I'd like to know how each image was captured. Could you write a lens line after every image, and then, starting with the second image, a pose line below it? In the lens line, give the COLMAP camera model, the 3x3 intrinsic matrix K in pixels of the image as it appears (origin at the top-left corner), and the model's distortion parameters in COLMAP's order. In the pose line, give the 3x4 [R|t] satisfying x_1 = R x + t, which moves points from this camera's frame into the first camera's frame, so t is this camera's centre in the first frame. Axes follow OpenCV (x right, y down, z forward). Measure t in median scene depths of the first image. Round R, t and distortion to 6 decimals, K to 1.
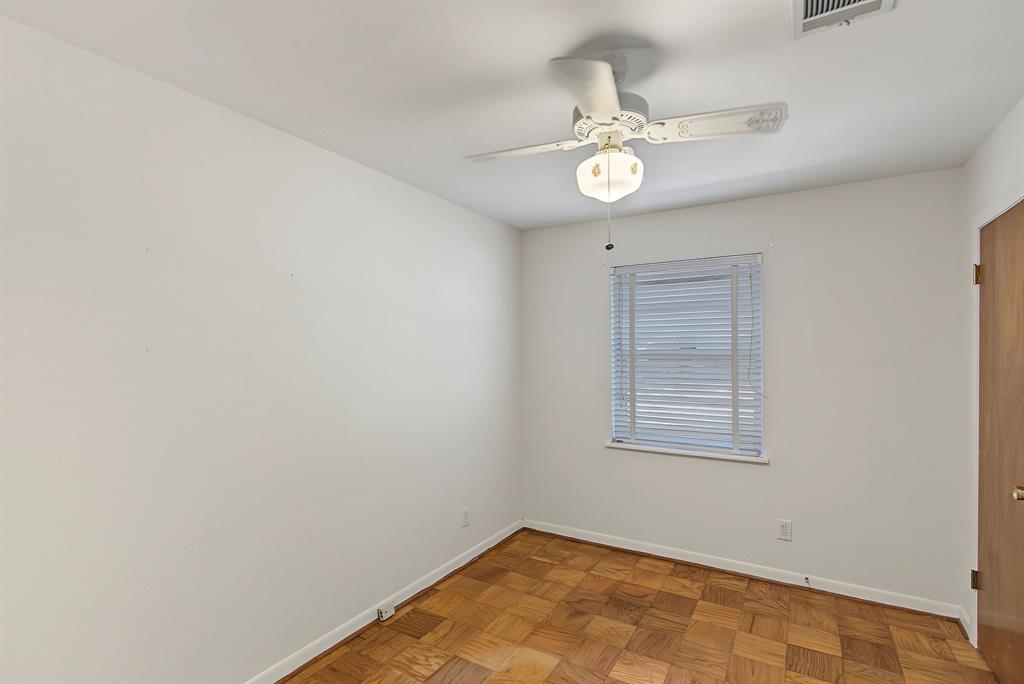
lens RADIAL K [[476.6, 0, 513.6], [0, 476.6, 345.9], [0, 0, 1]] dist [0.000187, -0.000028]
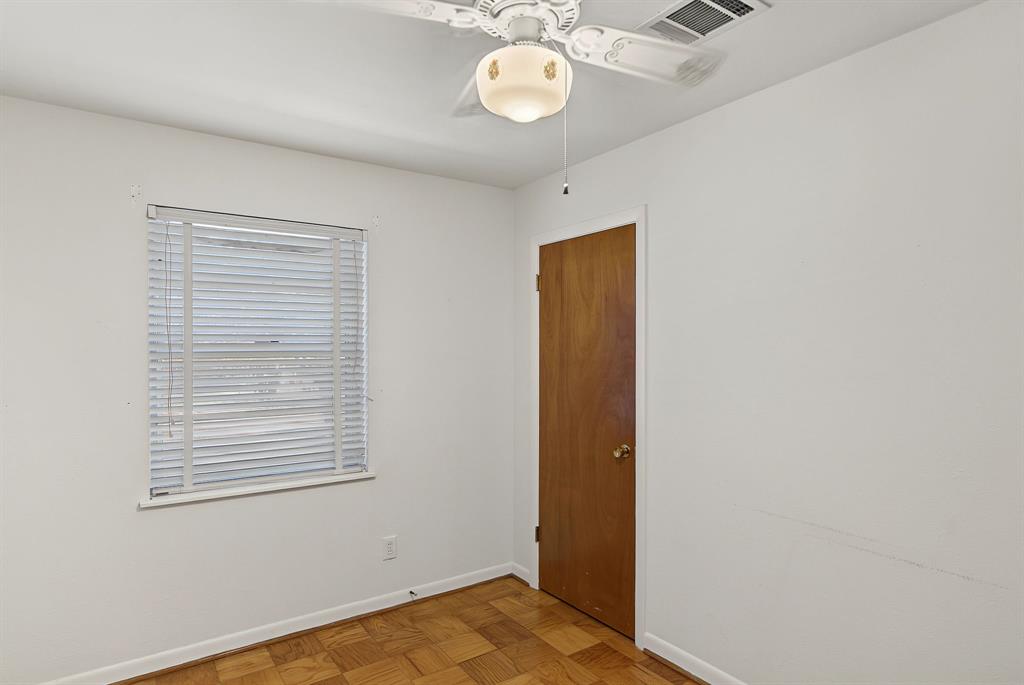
lens RADIAL K [[566.6, 0, 512.0], [0, 566.6, 342.5], [0, 0, 1]] dist [-0.010874, 0.000363]
pose [[0.424501, 0.008525, 0.905387, -0.309608], [-0.009013, 0.999946, -0.005189, 0.009075], [-0.905382, -0.005957, 0.424555, 0.375601]]
